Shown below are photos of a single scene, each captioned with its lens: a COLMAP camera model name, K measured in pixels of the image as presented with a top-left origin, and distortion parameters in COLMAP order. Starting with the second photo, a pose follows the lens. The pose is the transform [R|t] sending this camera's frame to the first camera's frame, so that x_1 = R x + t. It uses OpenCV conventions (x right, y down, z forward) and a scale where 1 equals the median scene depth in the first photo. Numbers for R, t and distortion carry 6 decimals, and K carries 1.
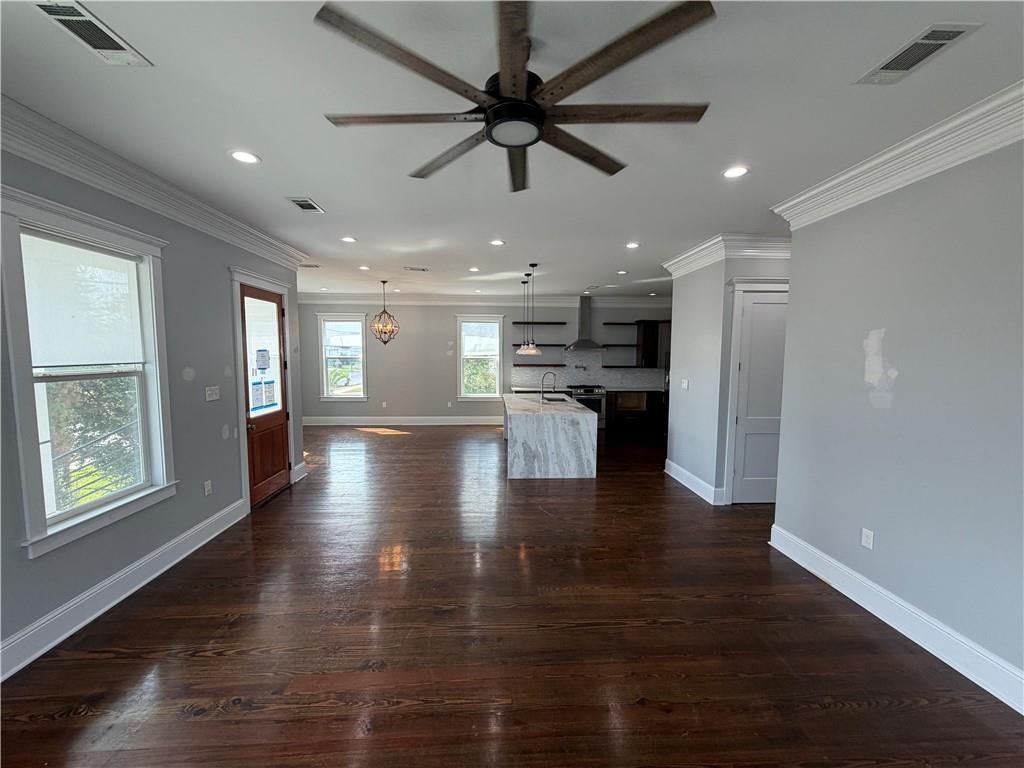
lens RADIAL K [[409.9, 0, 510.1], [0, 409.9, 385.4], [0, 0, 1]] dist [-0.001464, -0.000109]
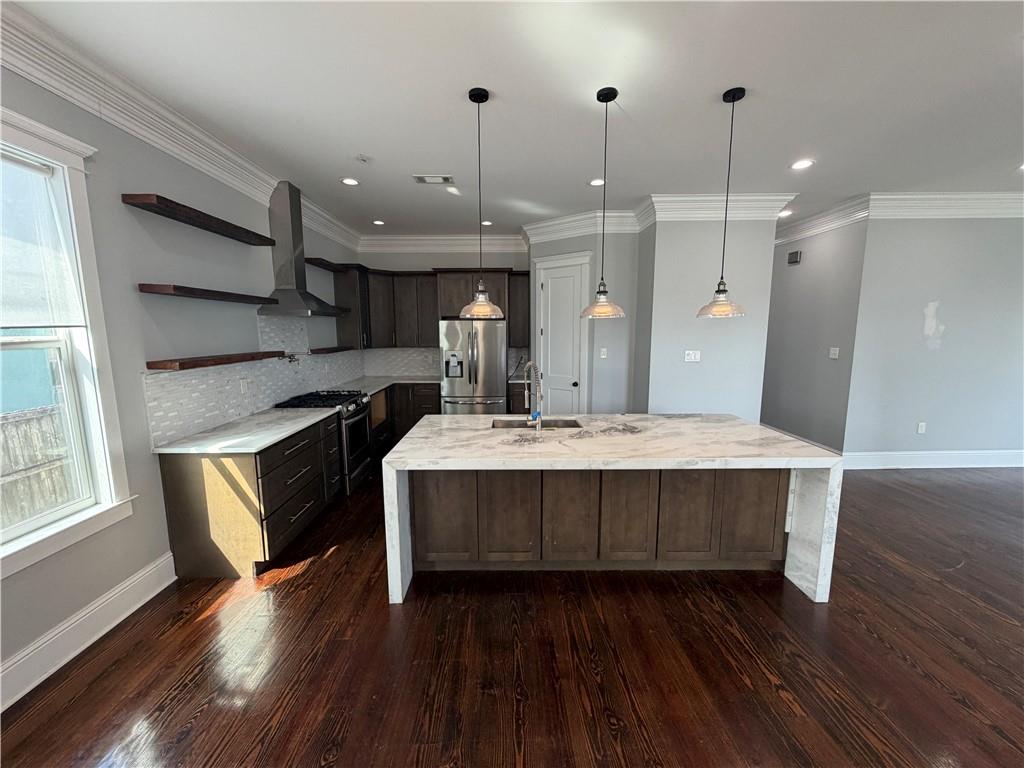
lens RADIAL K [[409.9, 0, 509.9], [0, 409.9, 384.8], [0, 0, 1]] dist [-0.001464, -0.000109]
pose [[0.032867, -0.136762, 0.990059, -0.821380], [0.088107, 0.987134, 0.133433, -0.173614], [-0.995569, 0.082846, 0.044494, 2.596836]]
